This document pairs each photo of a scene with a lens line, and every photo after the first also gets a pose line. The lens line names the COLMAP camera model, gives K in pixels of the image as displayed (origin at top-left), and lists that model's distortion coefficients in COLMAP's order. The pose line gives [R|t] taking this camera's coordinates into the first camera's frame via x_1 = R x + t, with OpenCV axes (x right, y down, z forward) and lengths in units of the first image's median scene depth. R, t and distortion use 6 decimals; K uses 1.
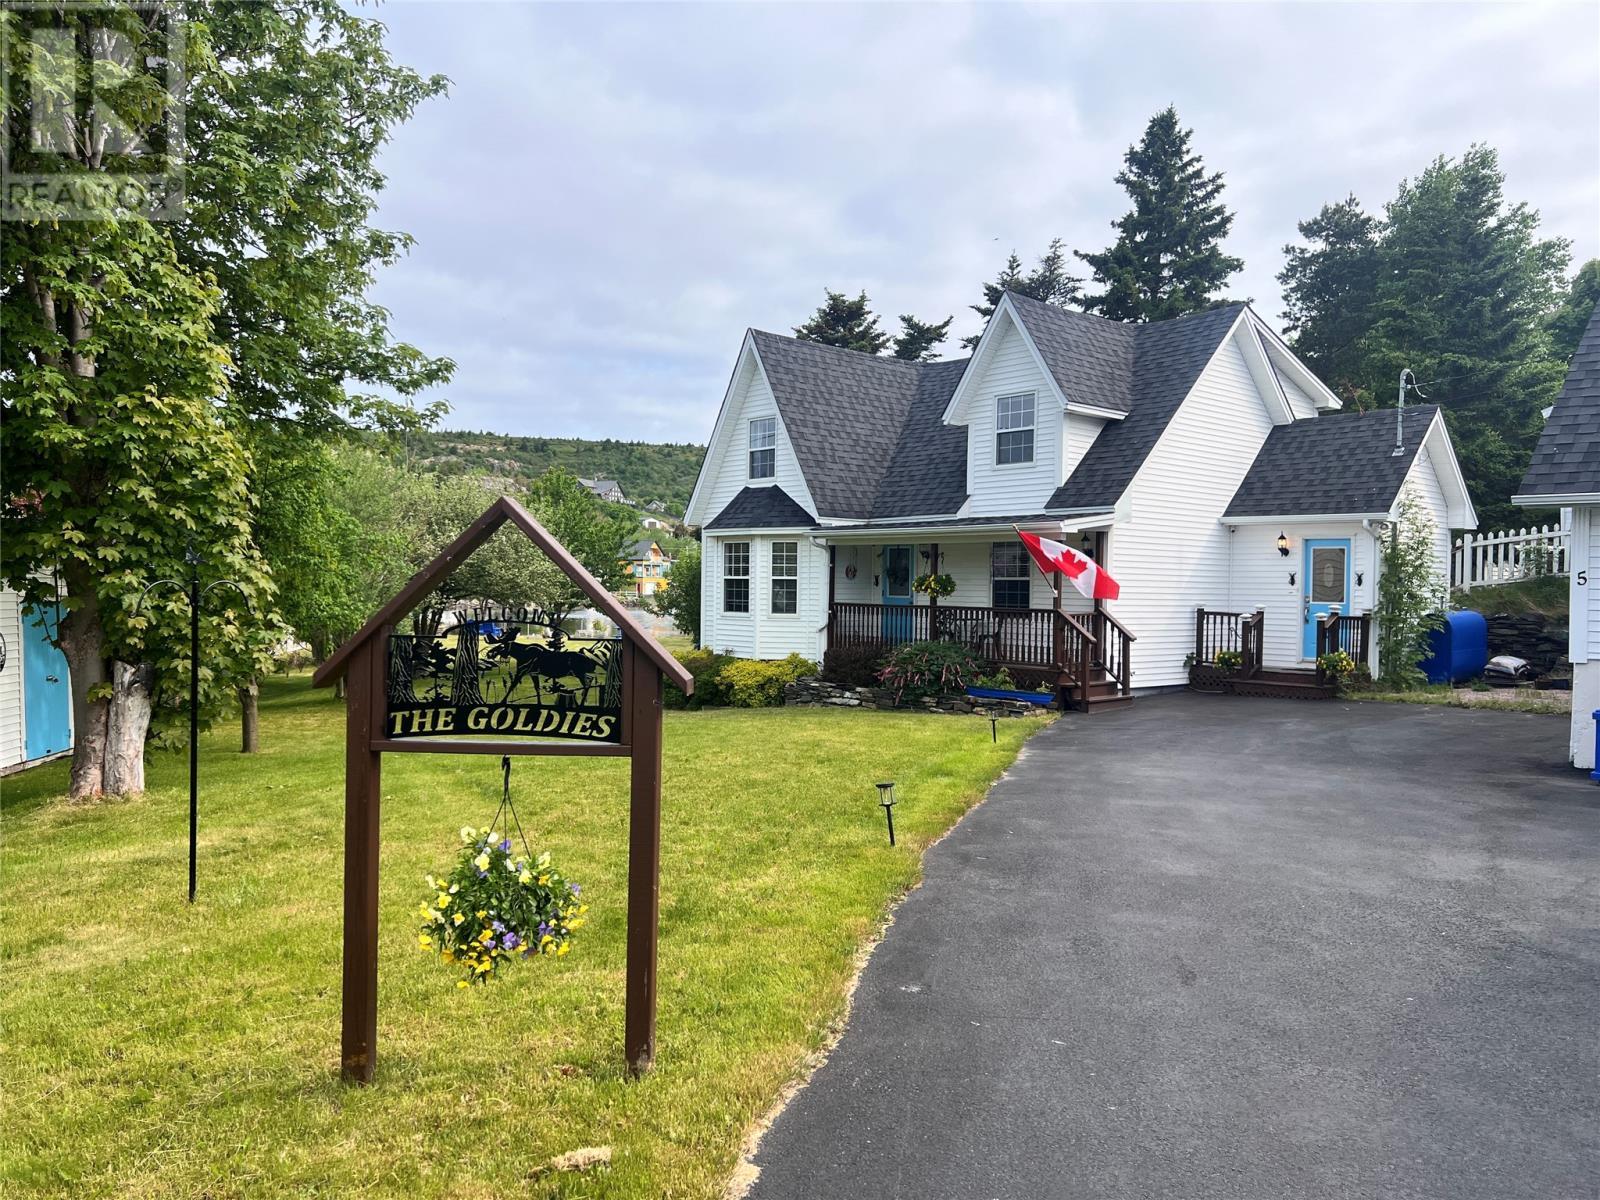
lens RADIAL K [[1214.3, 0, 787.9], [0, 1214.3, 597.8], [0, 0, 1]] dist [0.067856, -0.032609]
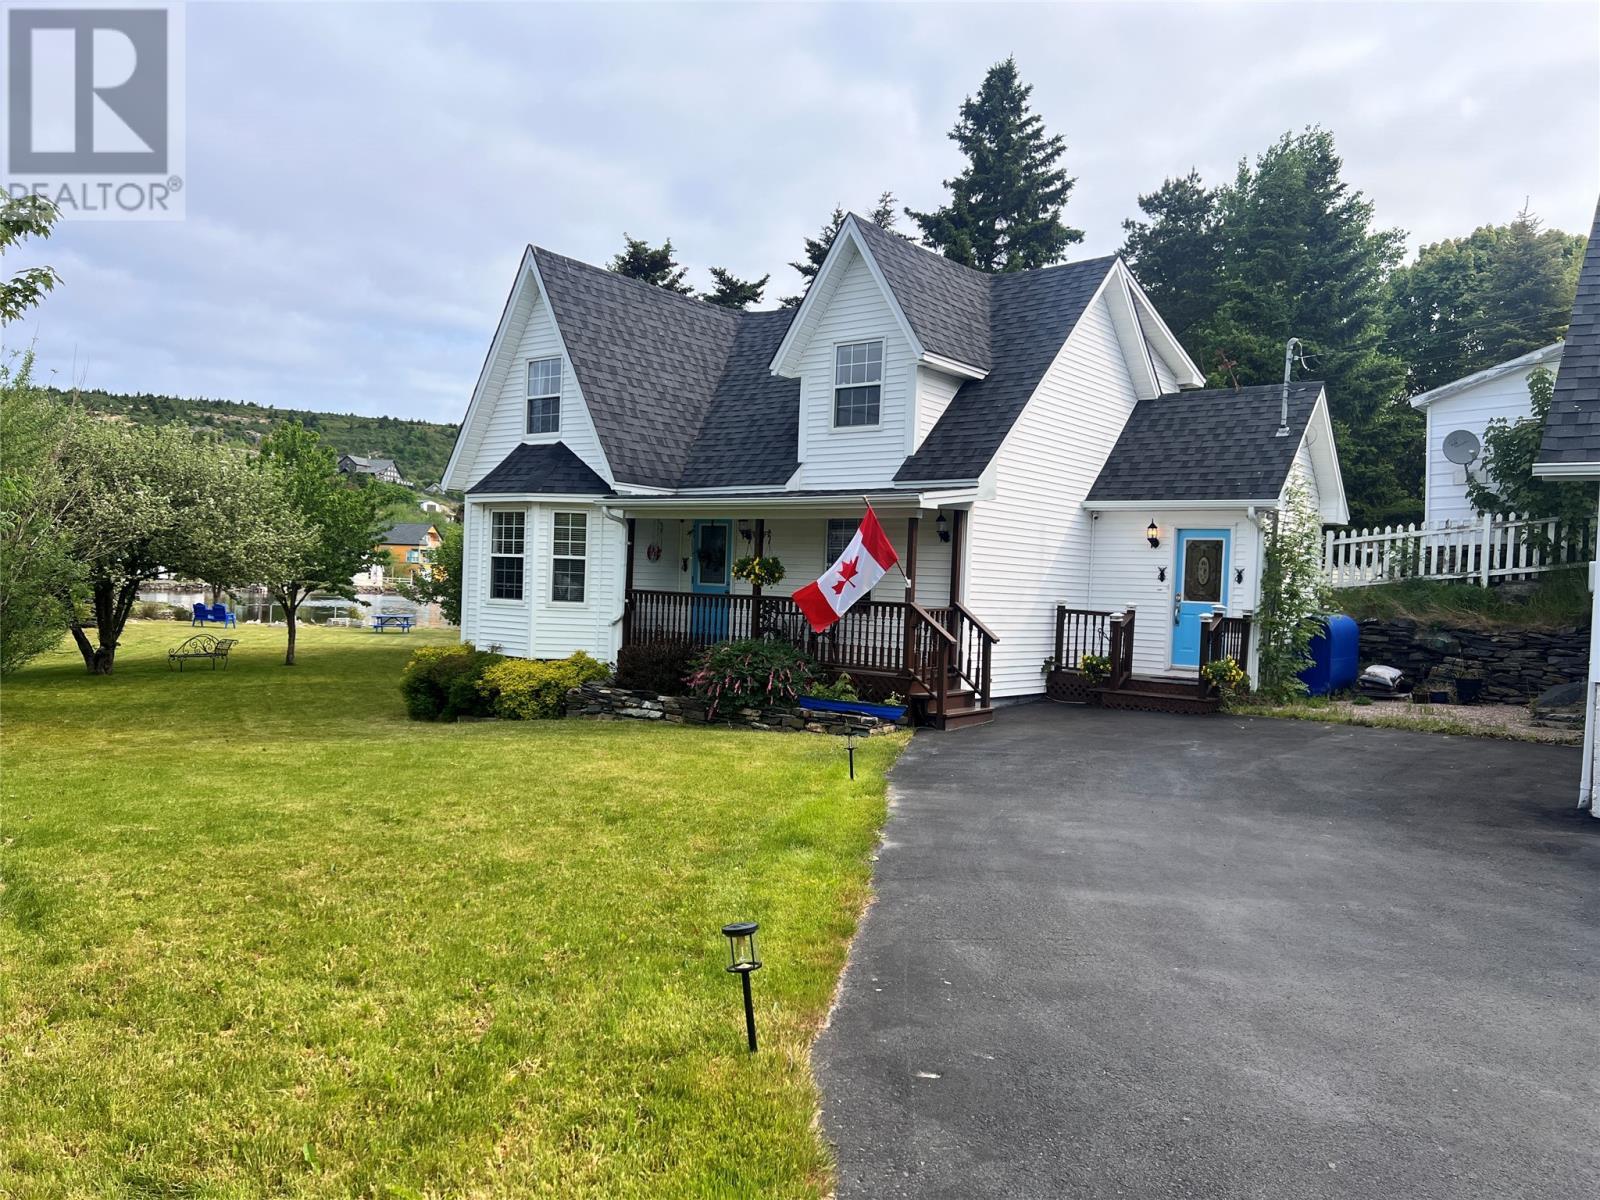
lens RADIAL K [[1214.3, 0, 824.2], [0, 1214.3, 618.7], [0, 0, 1]] dist [0.067856, -0.032609]
pose [[0.980041, 0.019179, 0.197867, 0.003964], [-0.023441, 0.999540, 0.019221, 0.004974], [-0.197408, -0.023475, 0.980040, 0.184038]]
